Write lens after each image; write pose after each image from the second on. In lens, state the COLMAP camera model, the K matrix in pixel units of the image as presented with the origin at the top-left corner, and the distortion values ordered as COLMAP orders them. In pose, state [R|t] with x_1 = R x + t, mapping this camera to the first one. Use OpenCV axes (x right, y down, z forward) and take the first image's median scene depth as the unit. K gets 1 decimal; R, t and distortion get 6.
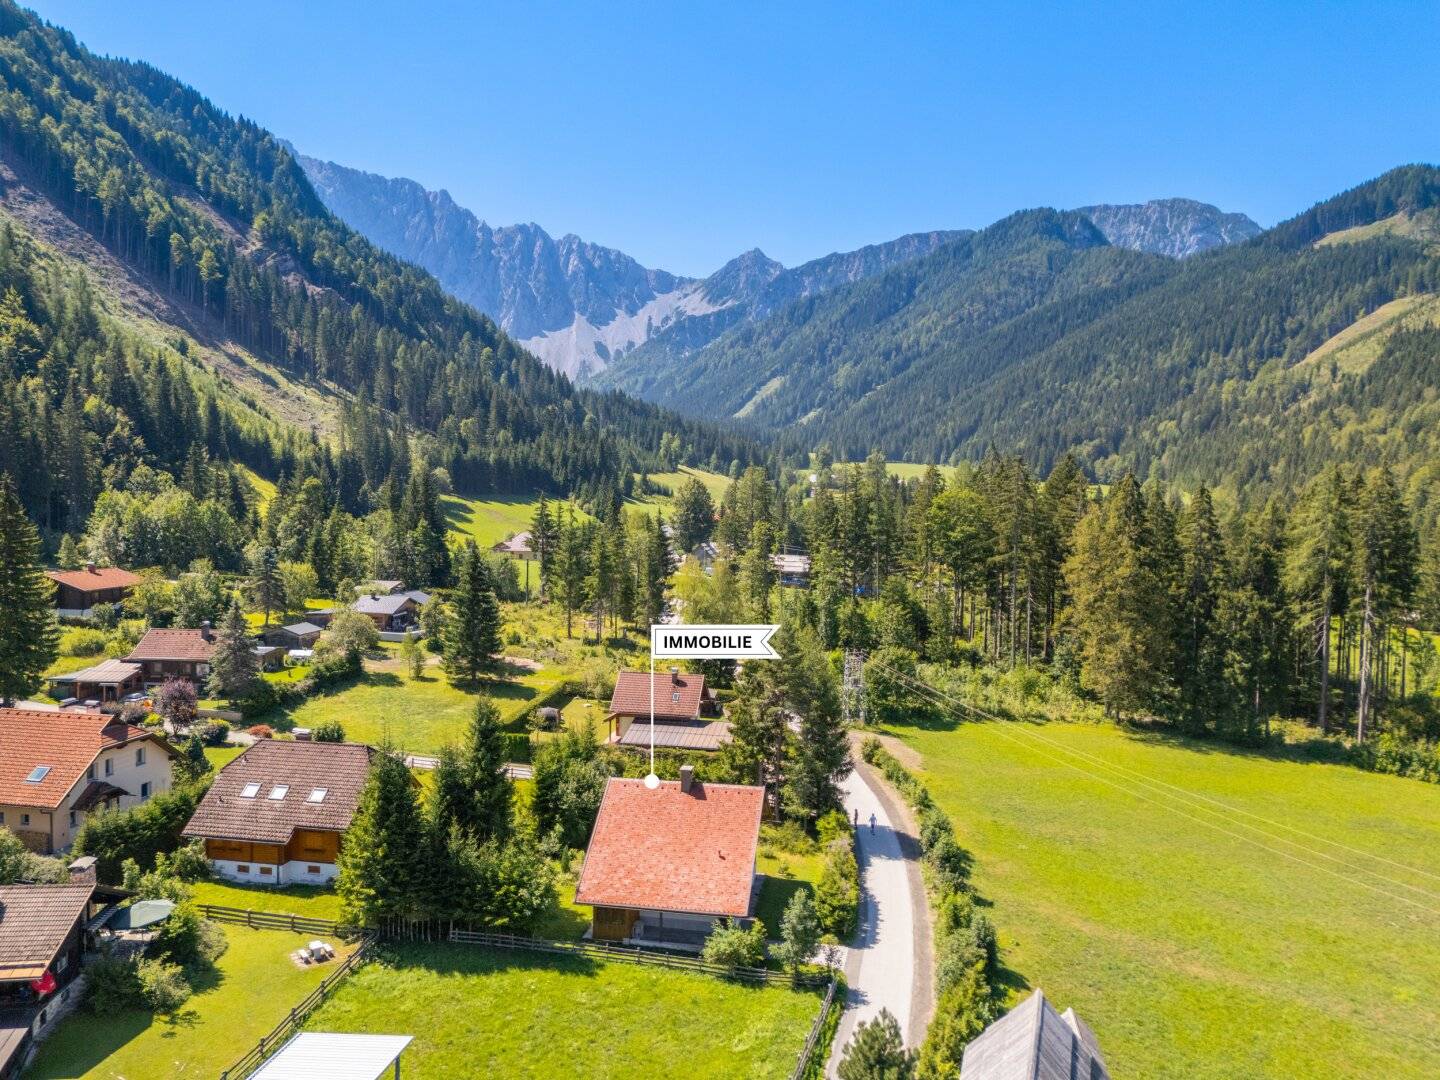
lens RADIAL K [[1073.8, 0, 720.0], [0, 1073.8, 540.0], [0, 0, 1]] dist [0.080562, -0.075881]
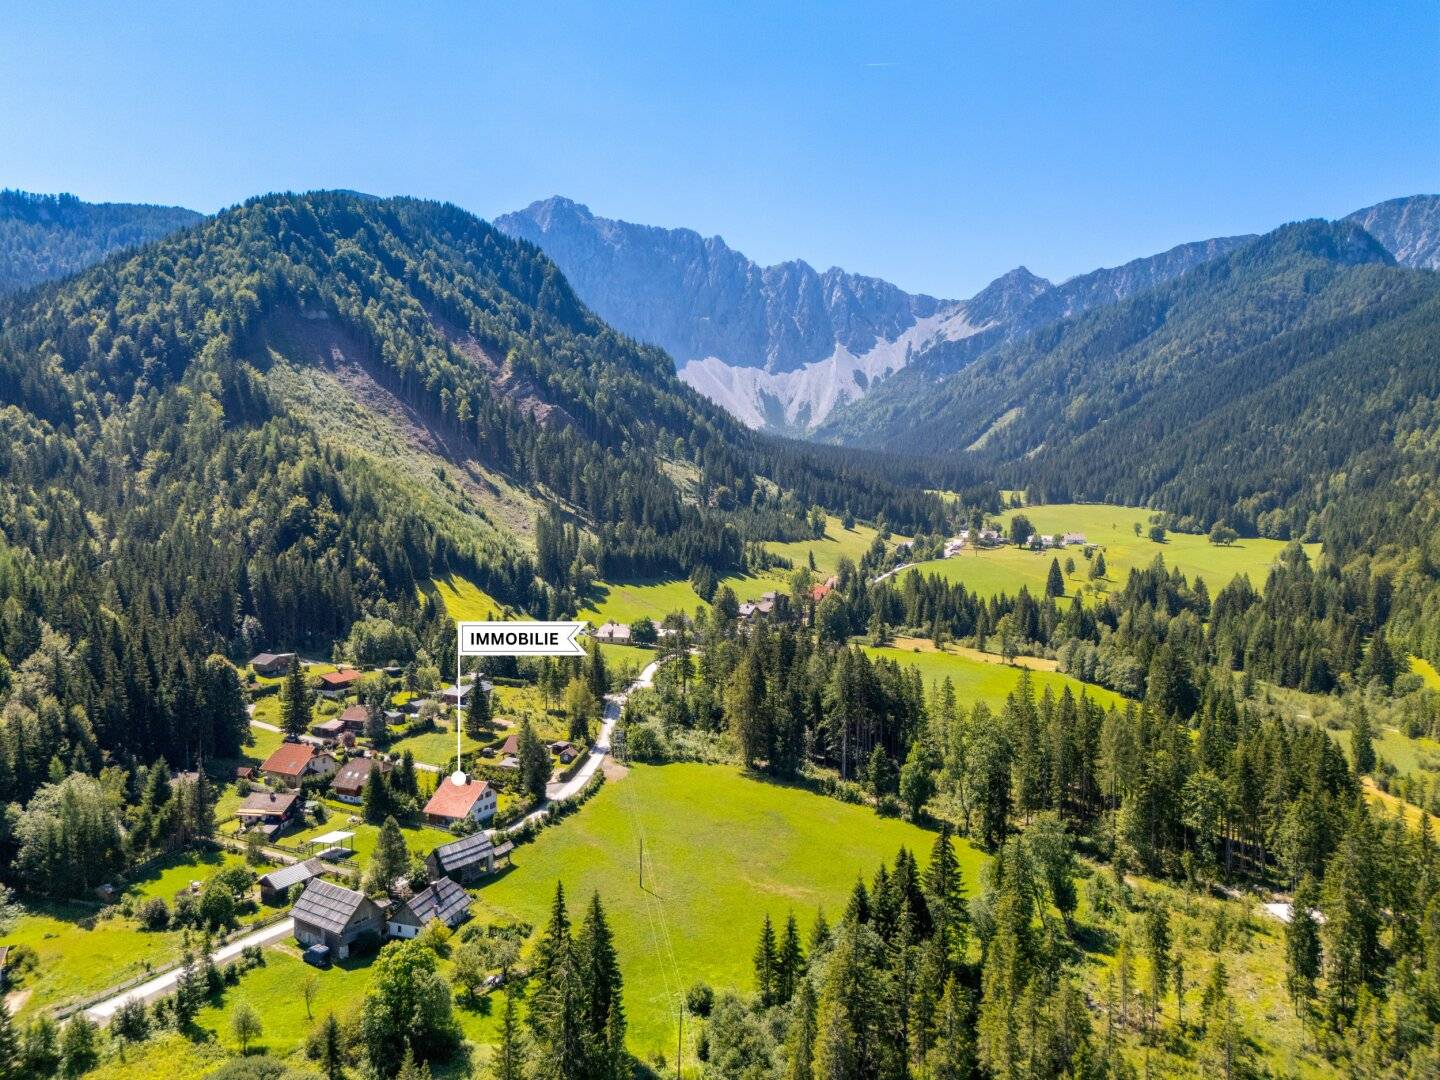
lens RADIAL K [[1081.0, 0, 720.0], [0, 1081.0, 540.0], [0, 0, 1]] dist [0.092702, -0.074680]
pose [[0.964520, 0.001731, -0.264005, 0.115524], [-0.004032, 0.999958, -0.008175, -0.034223], [0.263980, 0.008950, 0.964487, -0.143578]]
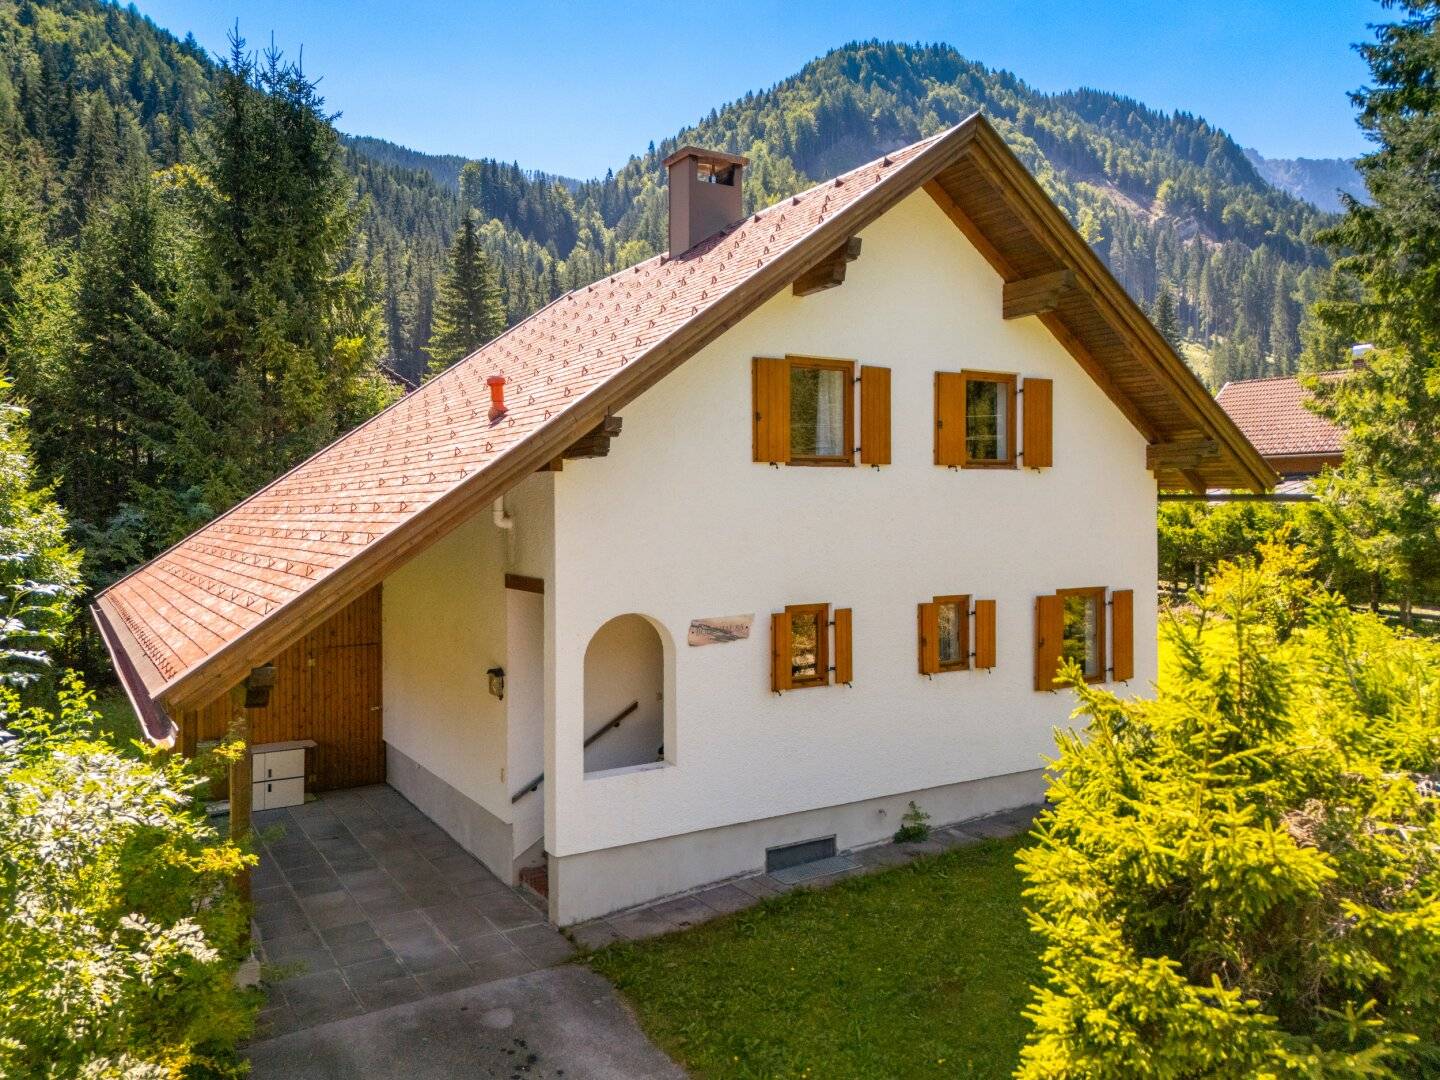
lens RADIAL K [[1073.8, 0, 720.0], [0, 1073.8, 540.0], [0, 0, 1]] dist [0.080562, -0.075881]
pose [[0.668496, -0.006802, -0.743685, 0.011369], [-0.015787, 0.999603, -0.023334, 0.023135], [0.743548, 0.027339, 0.668123, 0.061986]]
